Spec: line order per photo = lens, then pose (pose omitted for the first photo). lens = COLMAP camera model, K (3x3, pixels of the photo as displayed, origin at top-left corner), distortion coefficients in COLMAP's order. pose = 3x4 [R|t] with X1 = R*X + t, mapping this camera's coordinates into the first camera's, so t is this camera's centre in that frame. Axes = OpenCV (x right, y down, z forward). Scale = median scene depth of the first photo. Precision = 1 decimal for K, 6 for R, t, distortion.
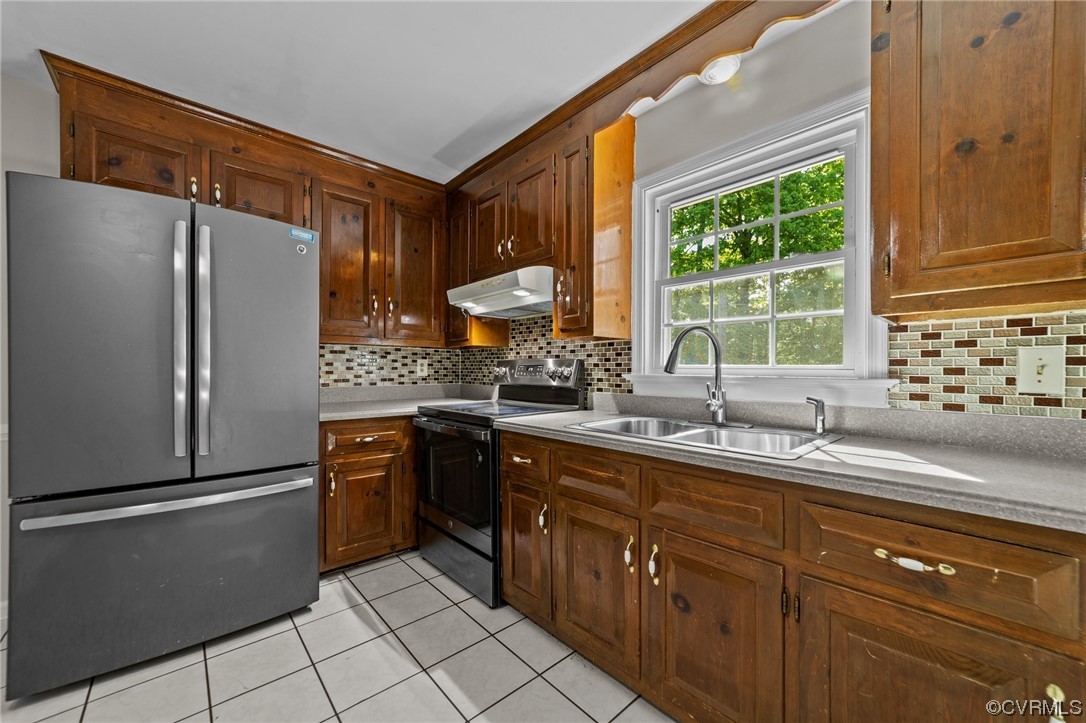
lens RADIAL K [[420.4, 0, 543.7], [0, 420.4, 365.8], [0, 0, 1]] dist [0.001056, 0.000481]
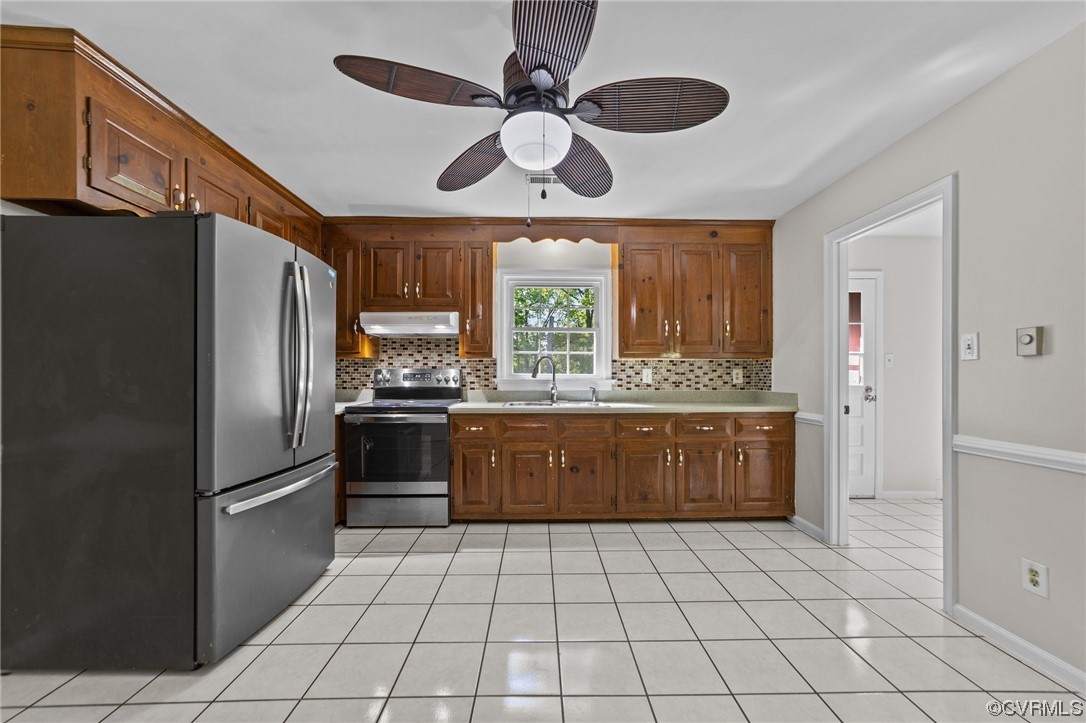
lens RADIAL K [[420.4, 0, 543.7], [0, 420.4, 365.8], [0, 0, 1]] dist [0.001056, 0.000481]
pose [[0.652638, 0.012762, 0.757562, -1.102345], [-0.005614, 0.999912, -0.012009, -0.016029], [-0.757649, 0.003584, 0.652653, -0.322731]]
